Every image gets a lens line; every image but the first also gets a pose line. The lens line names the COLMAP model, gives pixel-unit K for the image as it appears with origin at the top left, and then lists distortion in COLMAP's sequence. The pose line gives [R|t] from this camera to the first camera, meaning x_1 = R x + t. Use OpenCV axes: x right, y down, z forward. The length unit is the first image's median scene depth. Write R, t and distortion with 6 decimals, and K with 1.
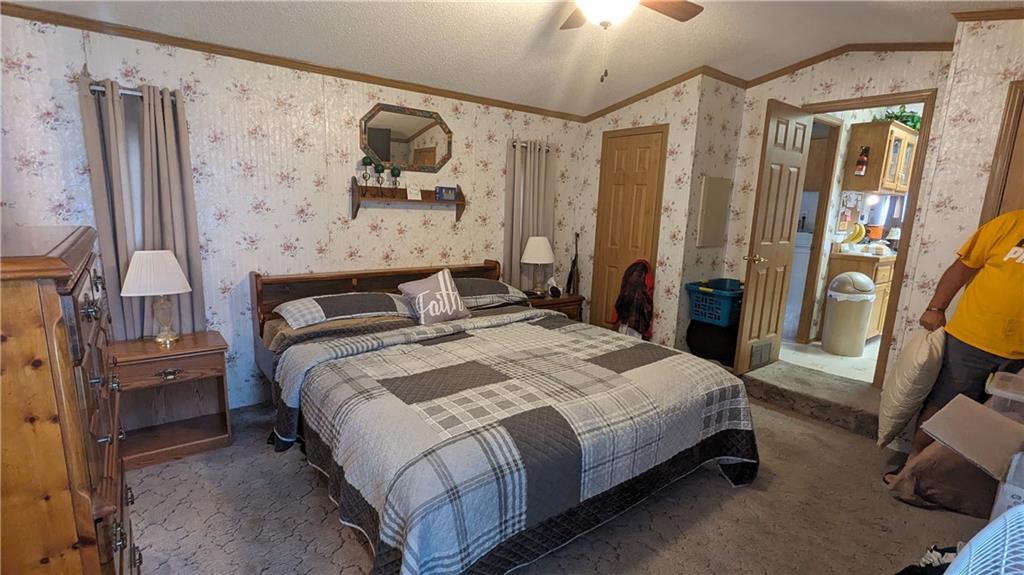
lens RADIAL K [[481.8, 0, 507.4], [0, 481.8, 292.6], [0, 0, 1]] dist [0.002627, -0.004137]
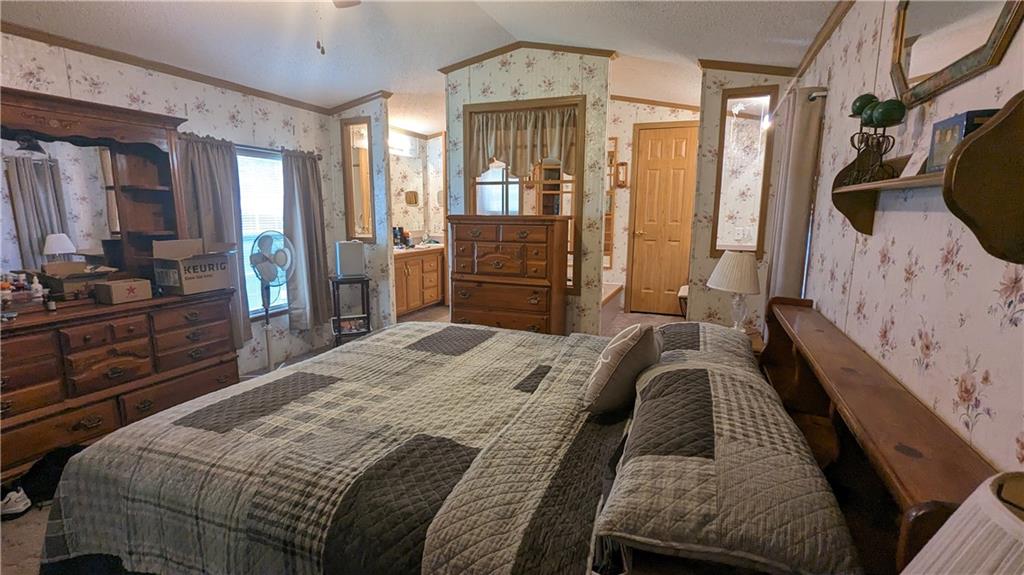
lens RADIAL K [[481.8, 0, 507.6], [0, 481.8, 290.0], [0, 0, 1]] dist [0.002627, -0.004137]
pose [[-0.863906, 0.042110, -0.501889, 0.274060], [-0.127858, 0.945518, 0.299414, -0.242925], [0.487153, 0.322836, -0.811455, 1.513134]]
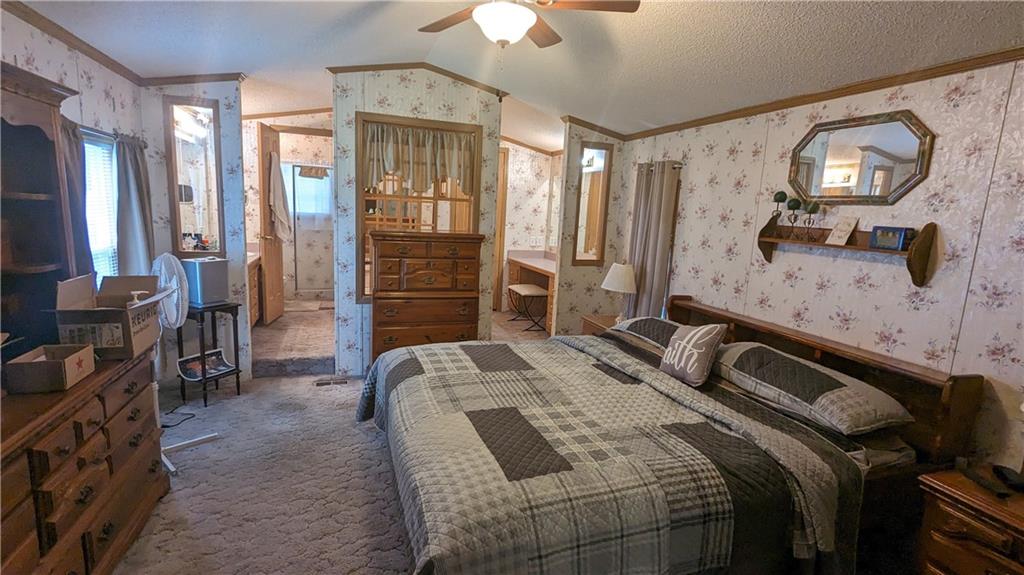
lens RADIAL K [[481.8, 0, 508.0], [0, 481.8, 290.6], [0, 0, 1]] dist [0.002627, -0.004137]
pose [[-0.321924, 0.104755, -0.940952, 0.830504], [-0.236313, 0.953513, 0.187002, -0.191743], [0.916799, 0.282559, -0.282204, 1.017143]]
